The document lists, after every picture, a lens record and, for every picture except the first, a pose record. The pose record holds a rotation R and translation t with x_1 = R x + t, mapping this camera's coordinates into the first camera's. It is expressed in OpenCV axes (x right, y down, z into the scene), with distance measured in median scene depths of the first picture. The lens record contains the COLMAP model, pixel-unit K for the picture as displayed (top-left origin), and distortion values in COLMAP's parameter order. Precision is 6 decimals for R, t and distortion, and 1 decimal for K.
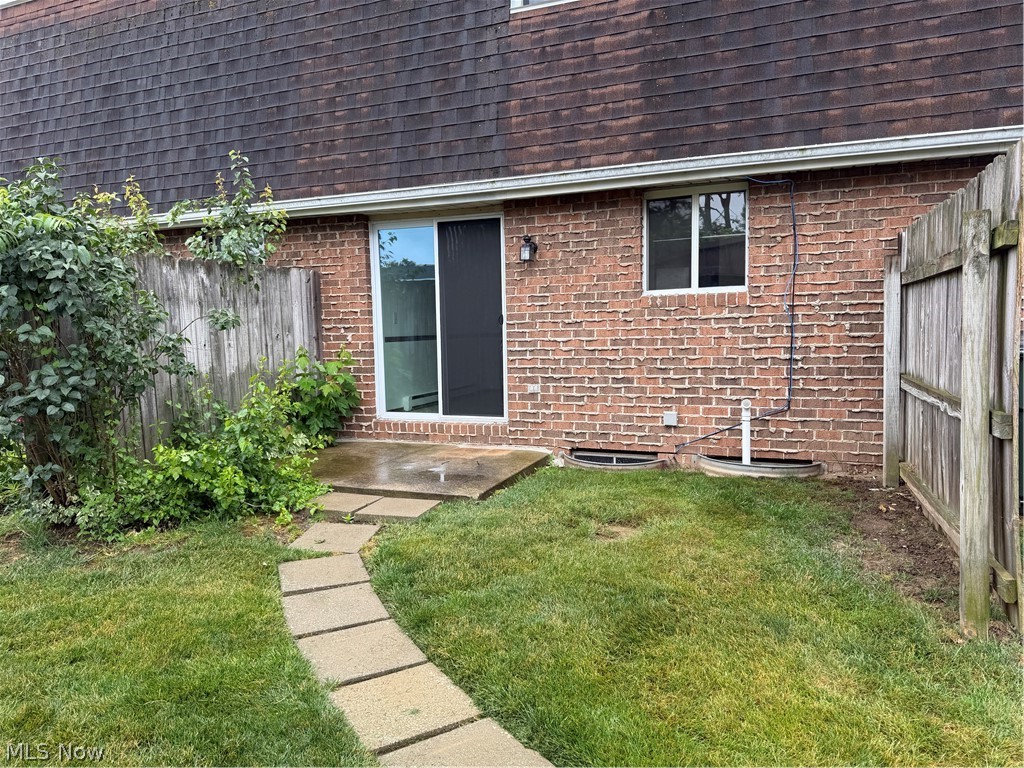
lens RADIAL K [[715.1, 0, 512.0], [0, 715.1, 384.0], [0, 0, 1]] dist [-0.004877, -0.001512]
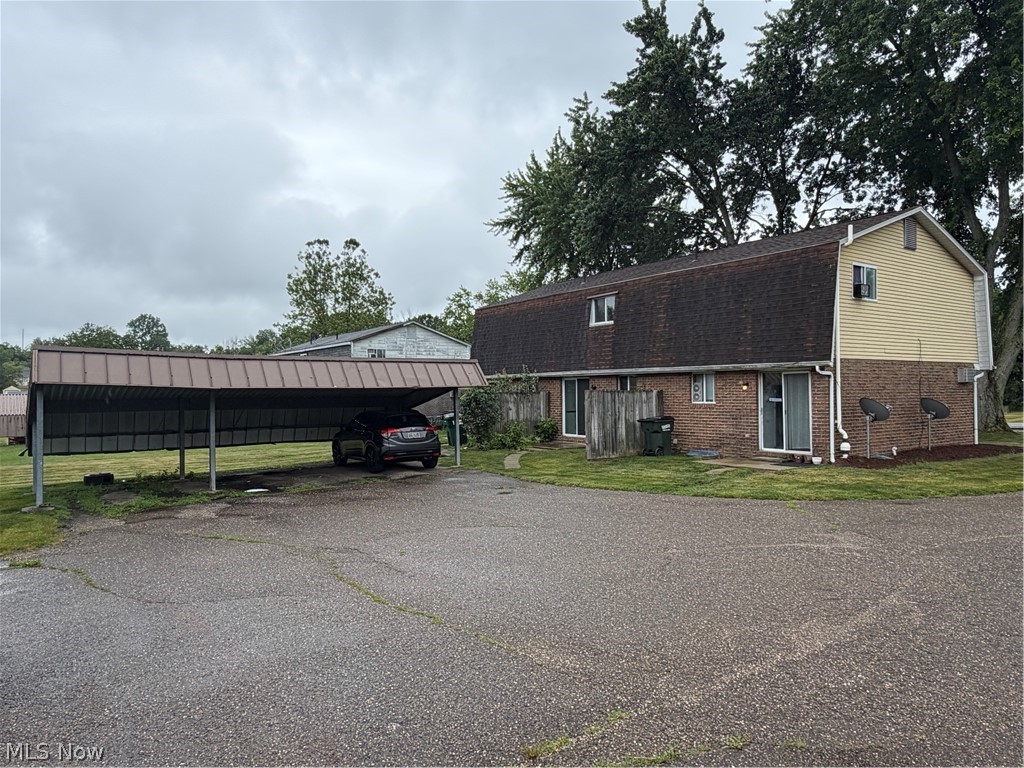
lens RADIAL K [[686.1, 0, 512.0], [0, 686.1, 384.0], [0, 0, 1]] dist [0.000044, -0.000013]
pose [[0.835124, 0.009795, -0.549974, 1.630371], [-0.053542, 0.996541, -0.063553, 0.030341], [0.547449, 0.082521, 0.832760, -2.176869]]
